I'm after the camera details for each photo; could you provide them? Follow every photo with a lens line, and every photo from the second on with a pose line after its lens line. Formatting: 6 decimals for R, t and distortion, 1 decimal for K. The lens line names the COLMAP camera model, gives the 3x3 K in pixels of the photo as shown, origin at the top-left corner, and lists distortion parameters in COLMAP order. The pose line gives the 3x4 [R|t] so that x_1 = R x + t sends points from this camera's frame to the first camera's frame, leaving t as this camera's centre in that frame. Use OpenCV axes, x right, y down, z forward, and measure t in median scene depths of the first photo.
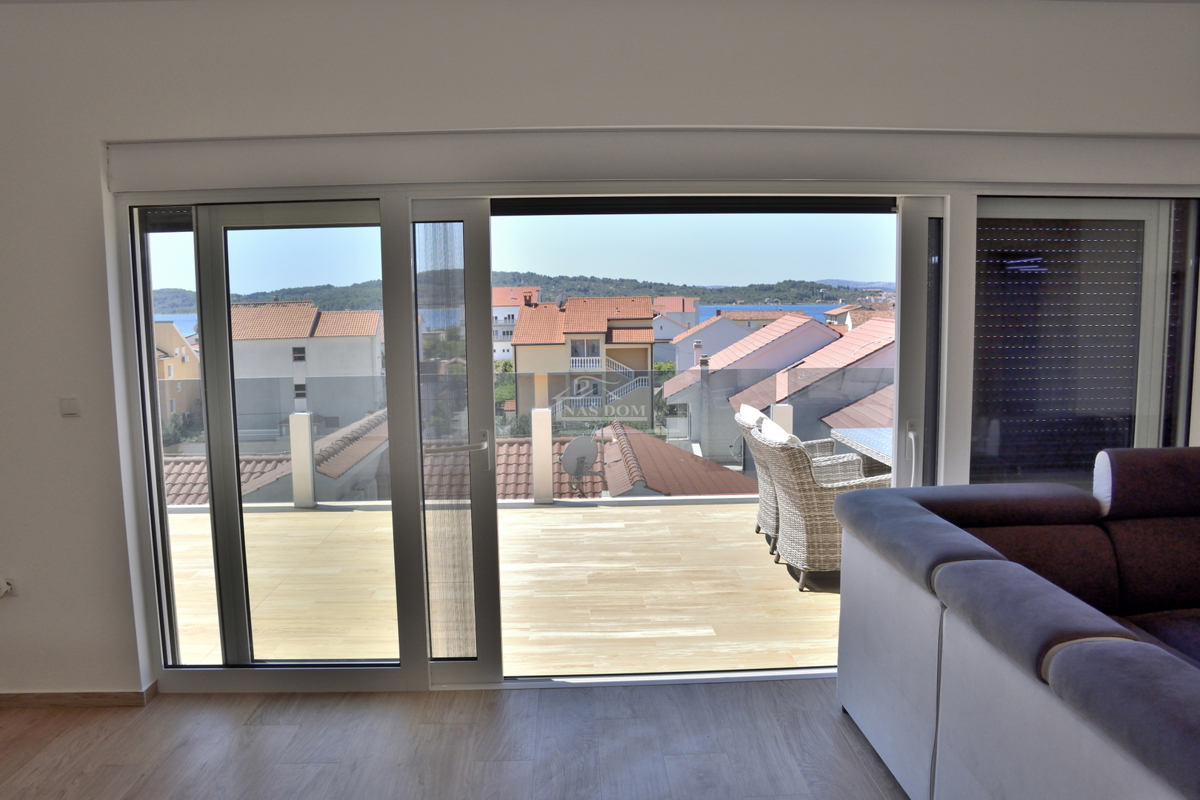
lens RADIAL K [[929.8, 0, 601.9], [0, 929.8, 412.6], [0, 0, 1]] dist [-0.152784, 0.097420]
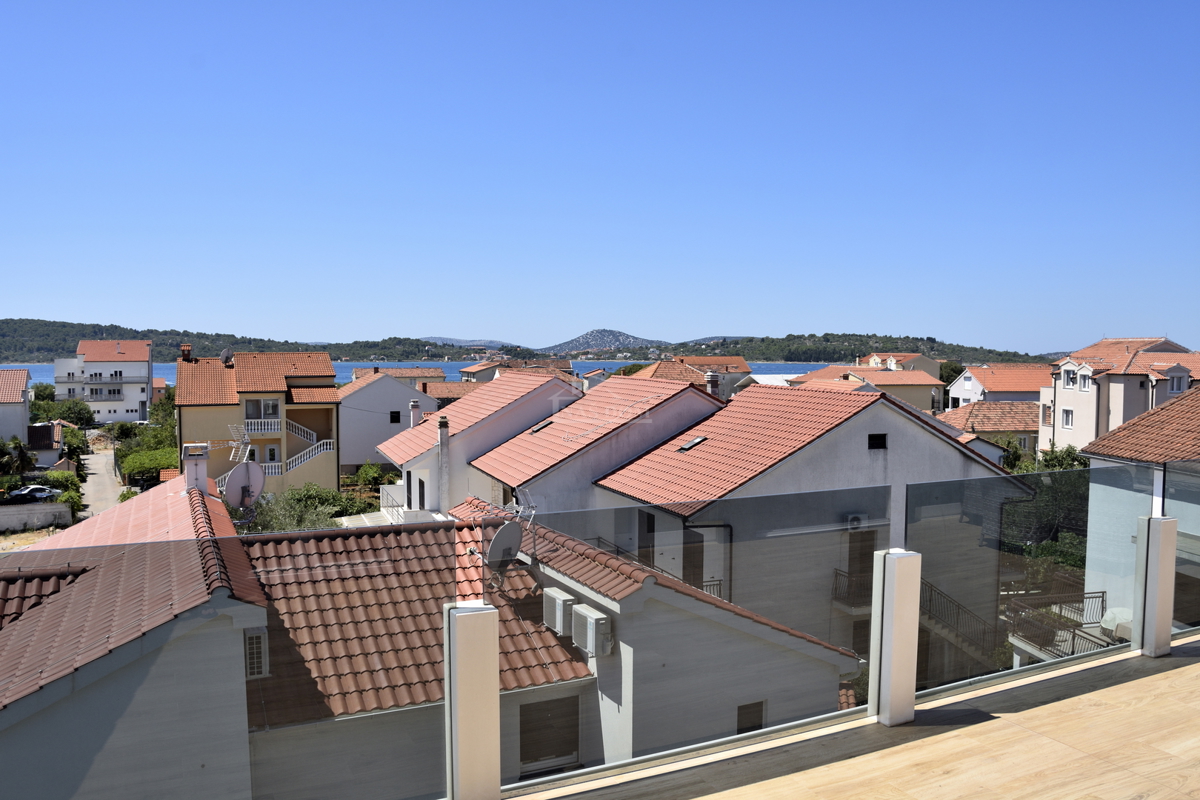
lens RADIAL K [[929.8, 0, 601.9], [0, 929.8, 412.6], [0, 0, 1]] dist [-0.152784, 0.097420]
pose [[0.910041, -0.009394, 0.414412, -0.080099], [0.034966, 0.997920, -0.054164, -0.006656], [-0.413041, 0.063781, 0.908476, 0.065586]]
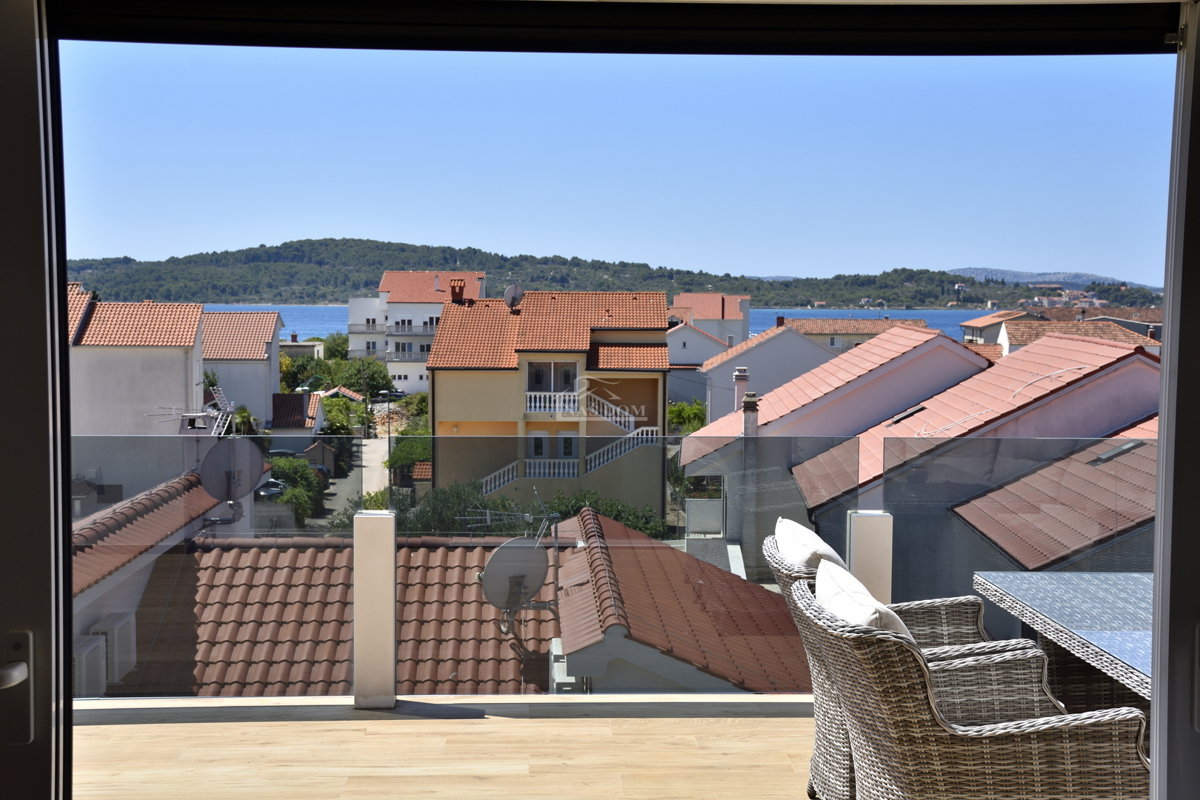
lens RADIAL K [[1538.3, 0, 600.0], [0, 1538.3, 400.0], [0, 0, 1]] dist [0.089244, 0.044404]
pose [[0.999760, 0.020521, 0.007621, 0.005202], [-0.020082, 0.998350, -0.053802, -0.002381], [-0.008712, 0.053636, 0.998523, 0.021590]]
